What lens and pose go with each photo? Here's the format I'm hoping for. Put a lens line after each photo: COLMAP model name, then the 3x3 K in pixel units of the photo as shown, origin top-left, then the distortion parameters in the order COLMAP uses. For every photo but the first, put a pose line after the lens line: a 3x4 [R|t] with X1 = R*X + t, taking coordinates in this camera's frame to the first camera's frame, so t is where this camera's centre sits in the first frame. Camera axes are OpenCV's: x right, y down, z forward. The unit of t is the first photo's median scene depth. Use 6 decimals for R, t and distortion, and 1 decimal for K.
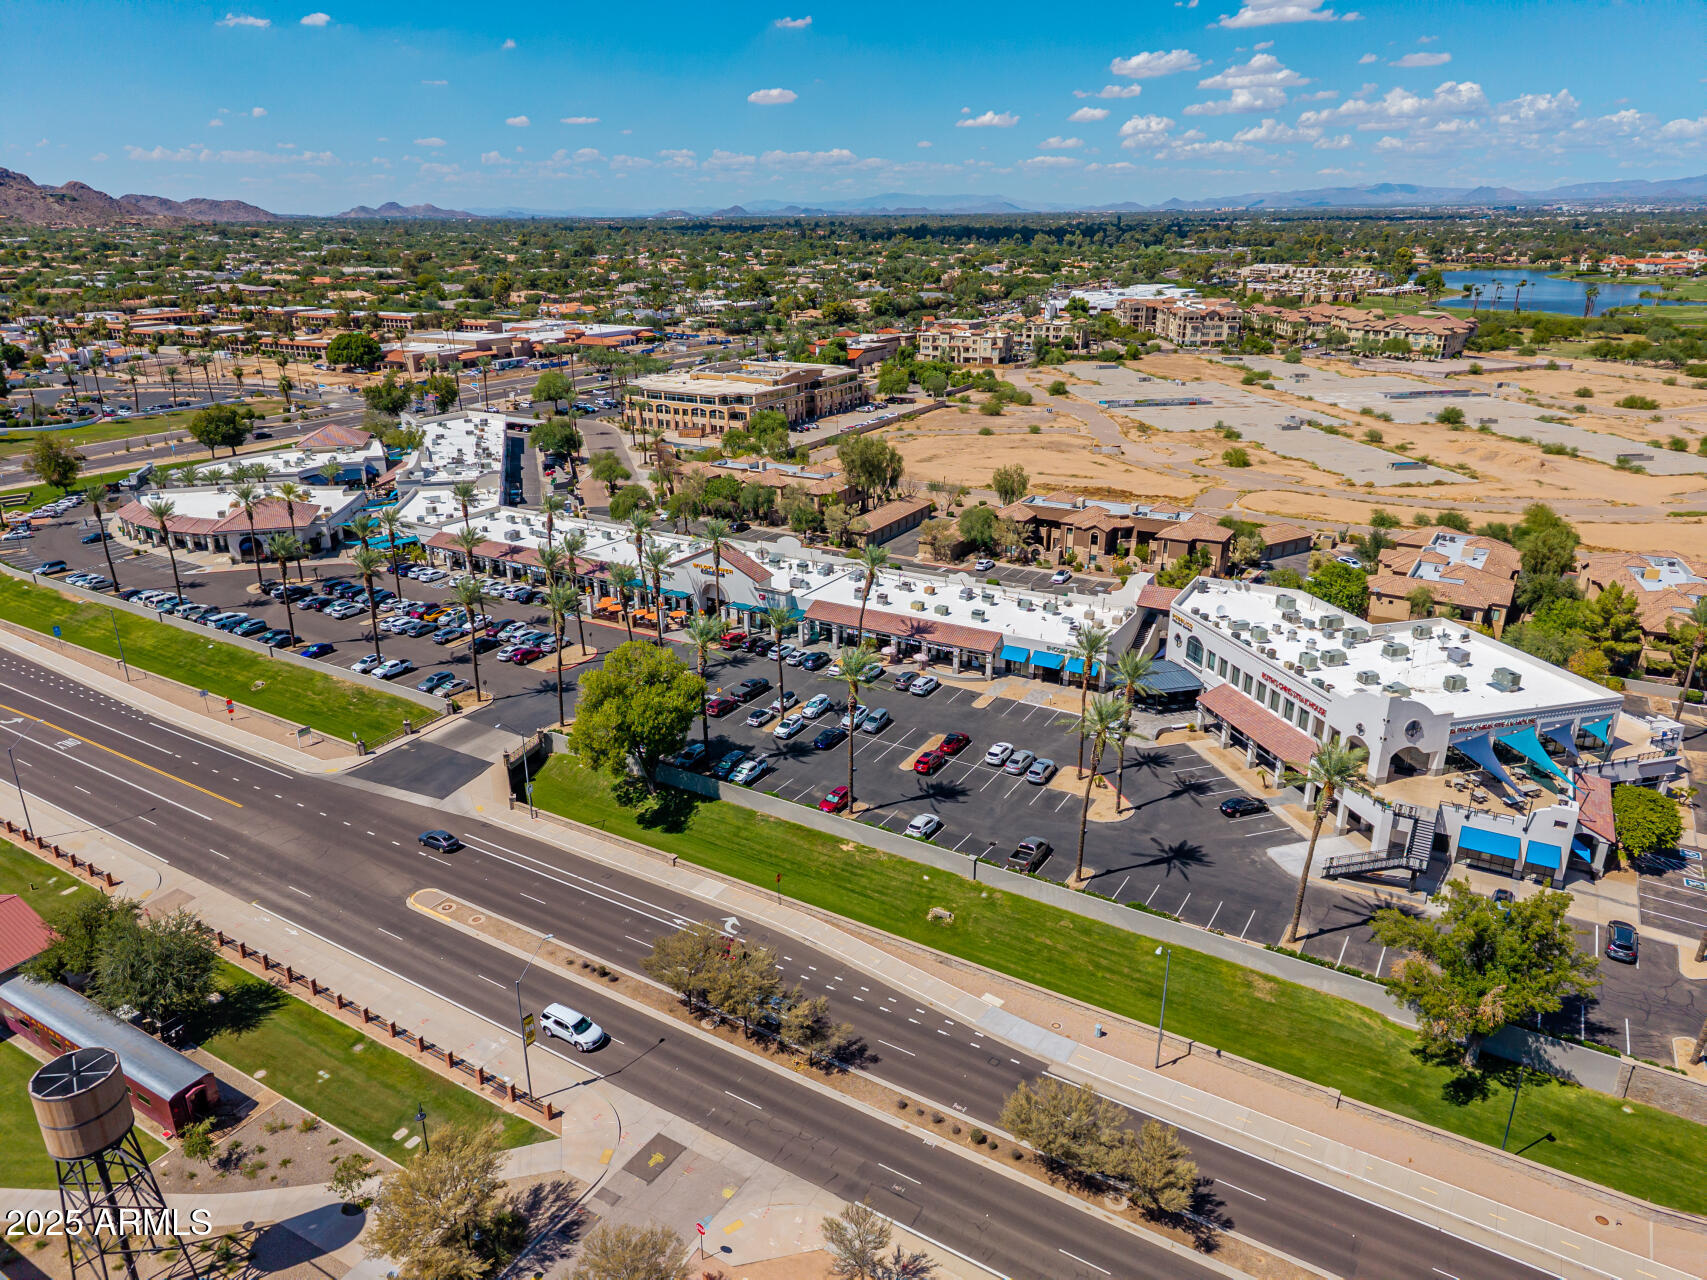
lens RADIAL K [[1143.7, 0, 826.1], [0, 1143.7, 638.6], [0, 0, 1]] dist [0.008572, -0.005248]
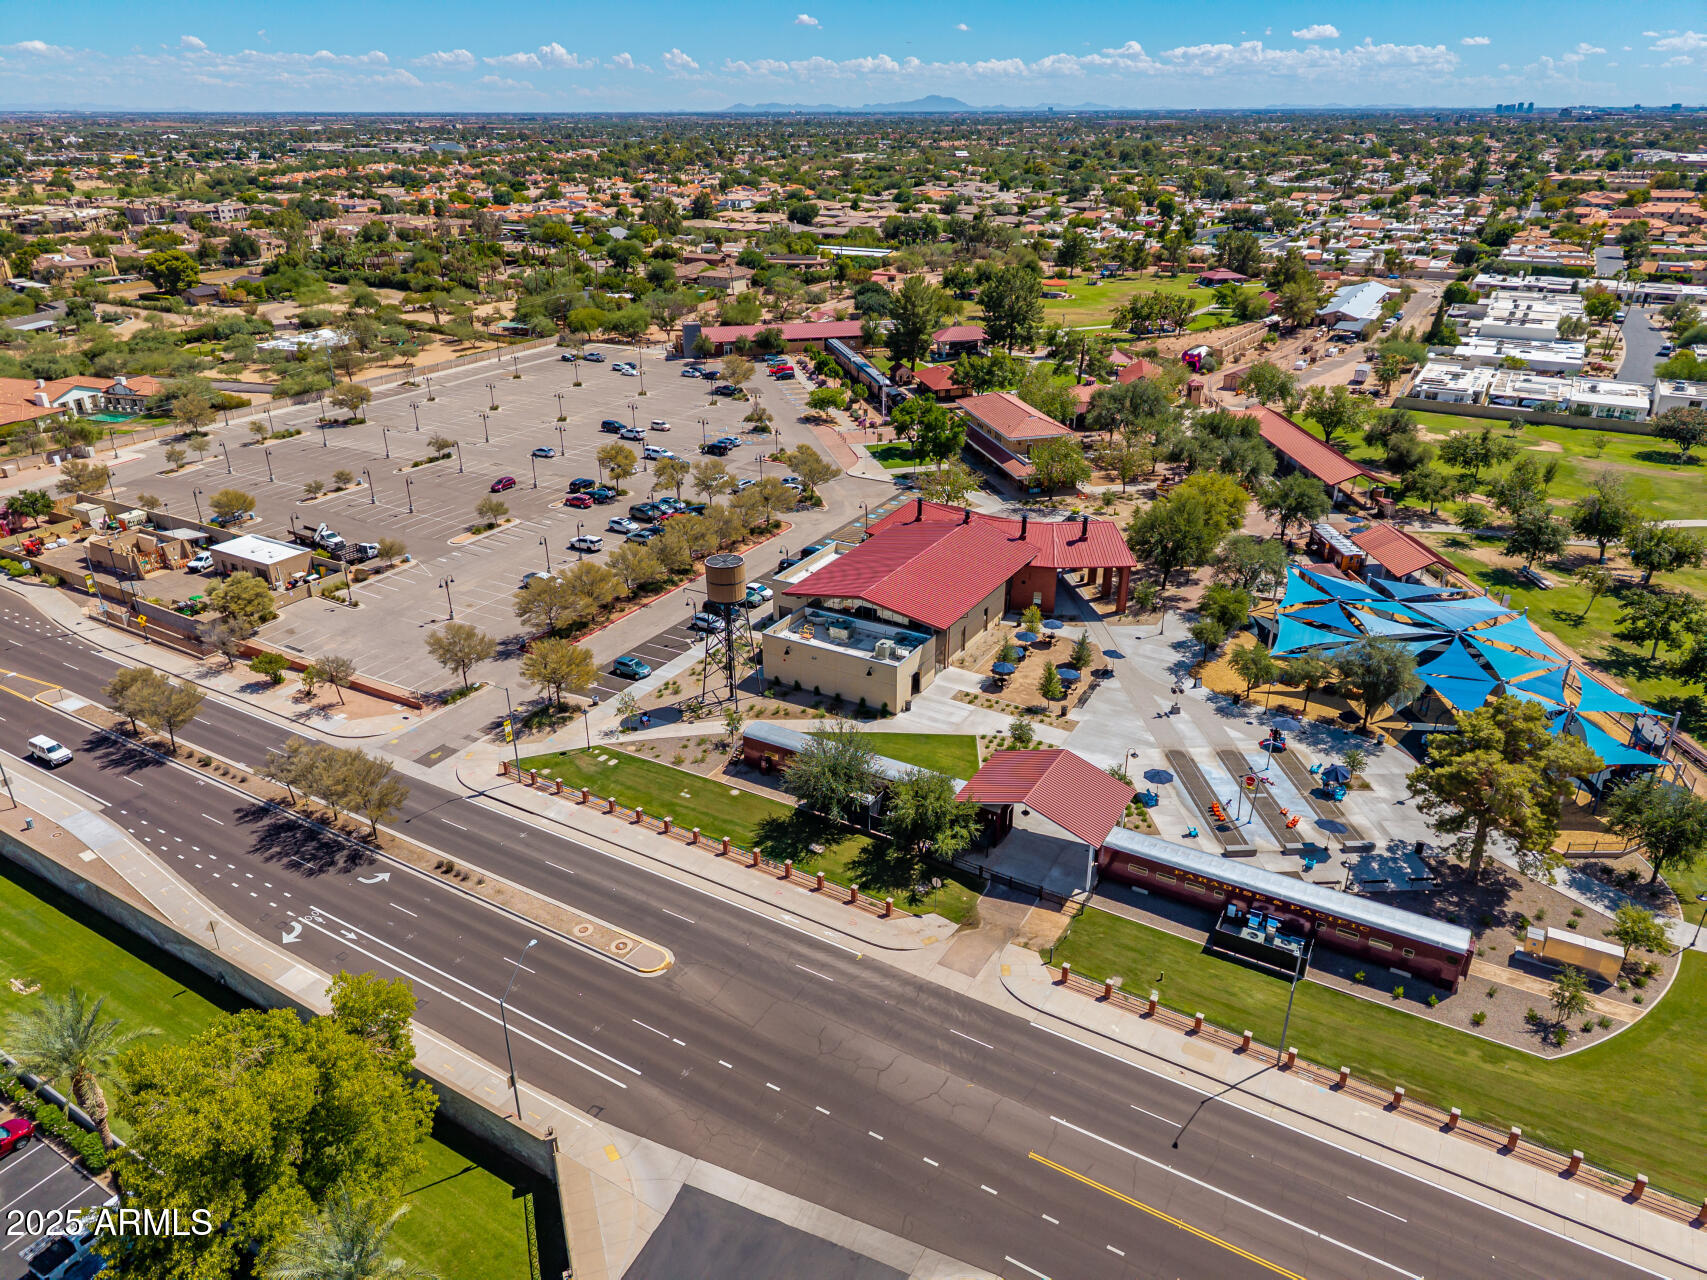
lens RADIAL K [[1143.7, 0, 826.1], [0, 1143.7, 638.6], [0, 0, 1]] dist [0.008572, -0.005248]
pose [[-0.999211, 0.039711, -0.000174, -0.607203], [0.028264, 0.714245, 0.699325, -0.621878], [0.027895, 0.698768, -0.714804, 1.801367]]
